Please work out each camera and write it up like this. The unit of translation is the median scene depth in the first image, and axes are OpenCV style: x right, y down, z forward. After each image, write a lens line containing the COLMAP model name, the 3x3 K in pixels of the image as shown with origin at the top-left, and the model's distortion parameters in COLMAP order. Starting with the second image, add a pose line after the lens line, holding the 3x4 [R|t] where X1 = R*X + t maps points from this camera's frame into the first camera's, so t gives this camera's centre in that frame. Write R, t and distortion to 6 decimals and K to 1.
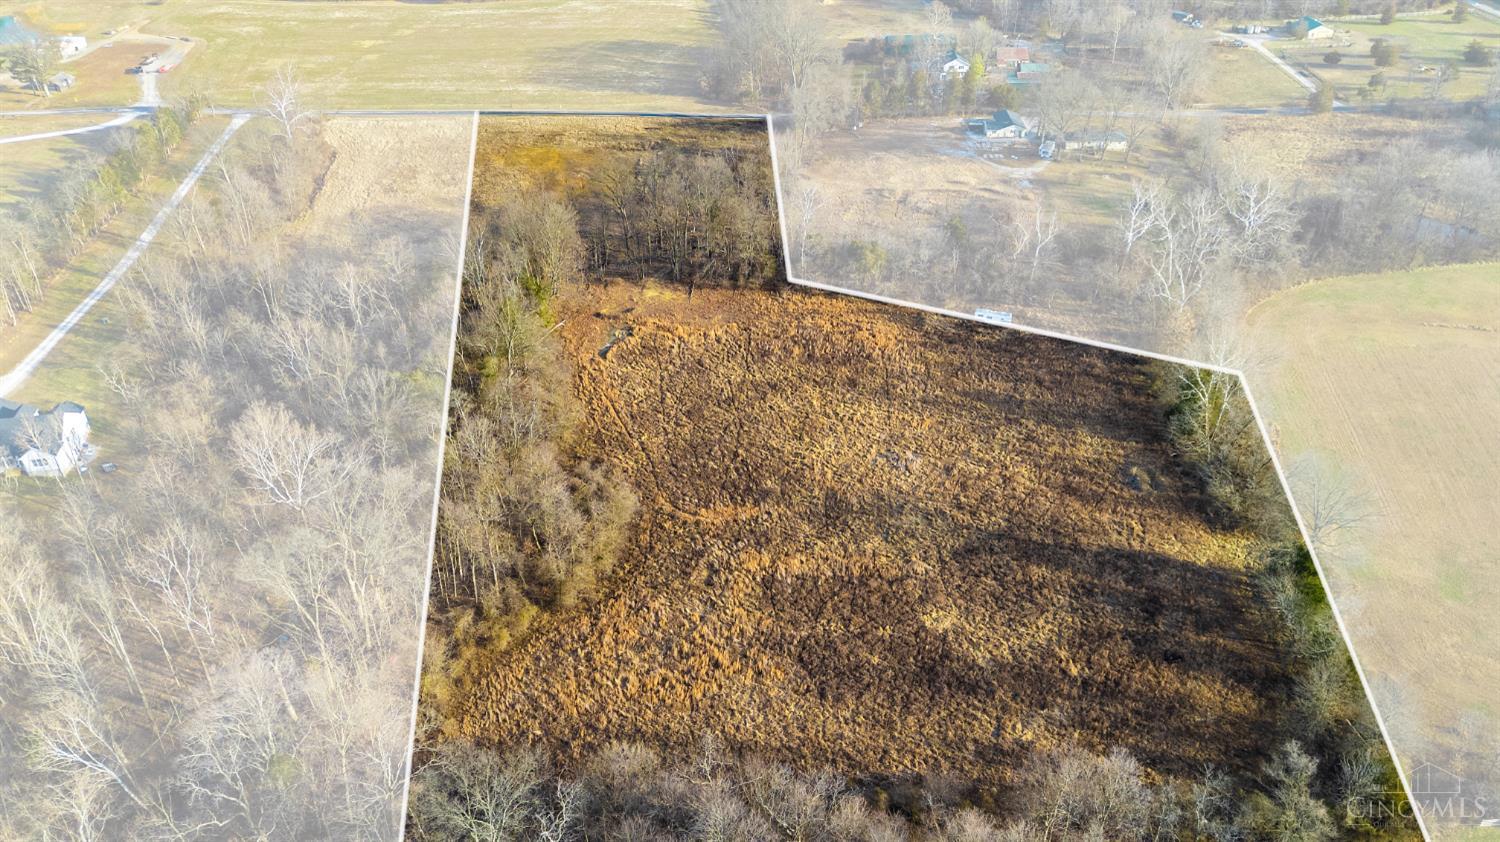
lens RADIAL K [[1116.8, 0, 741.9], [0, 1116.8, 422.4], [0, 0, 1]] dist [0.077808, -0.076981]
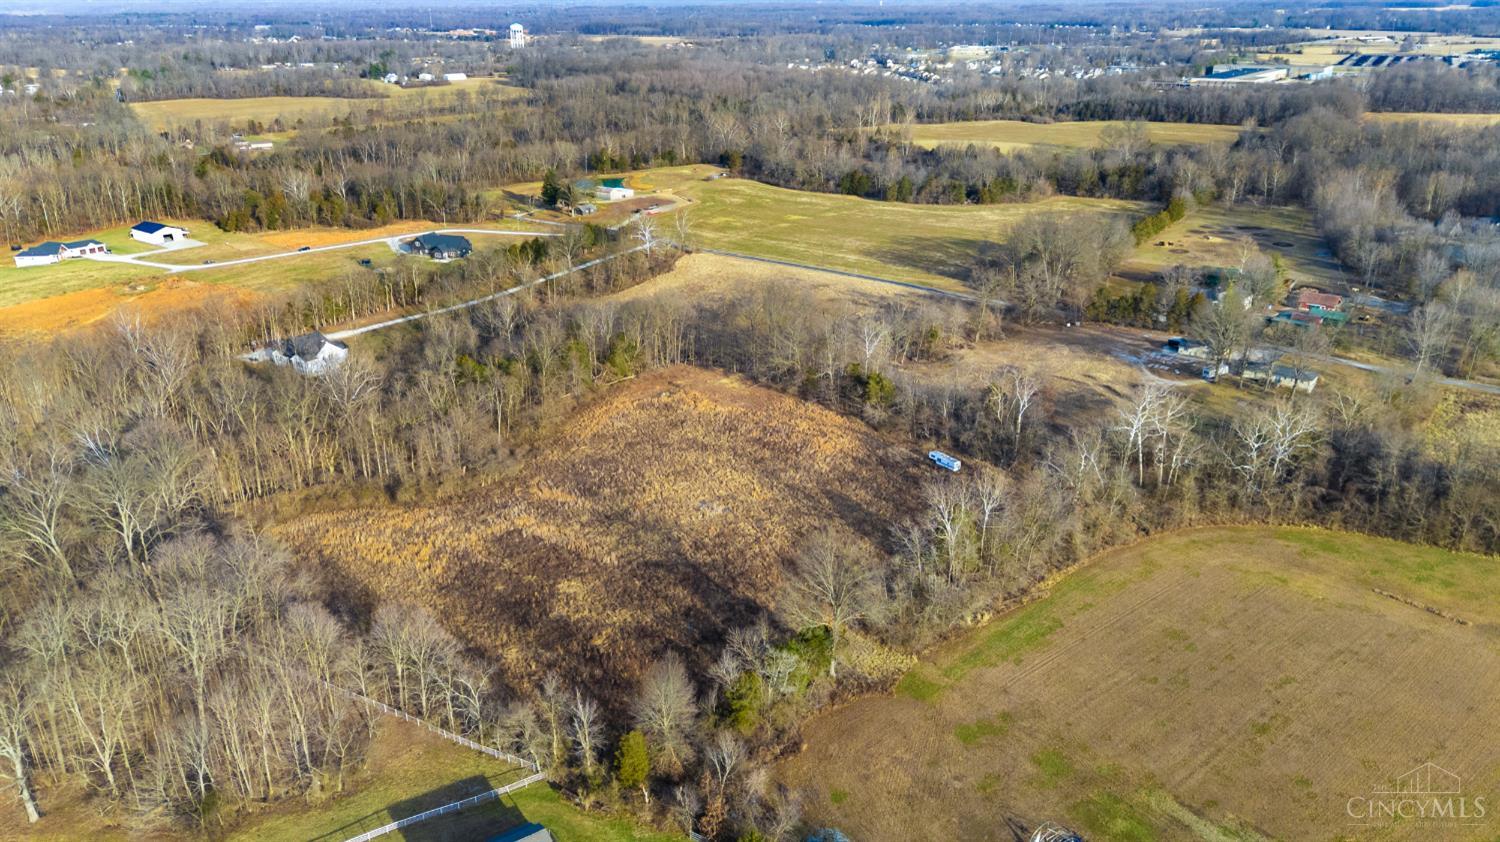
lens RADIAL K [[1116.8, 0, 741.9], [0, 1116.8, 422.4], [0, 0, 1]] dist [0.077808, -0.076981]
pose [[0.783783, 0.229883, -0.576922, 0.816426], [-0.348158, 0.931907, -0.101661, 0.056087], [0.514267, 0.280540, 0.810448, 0.043230]]
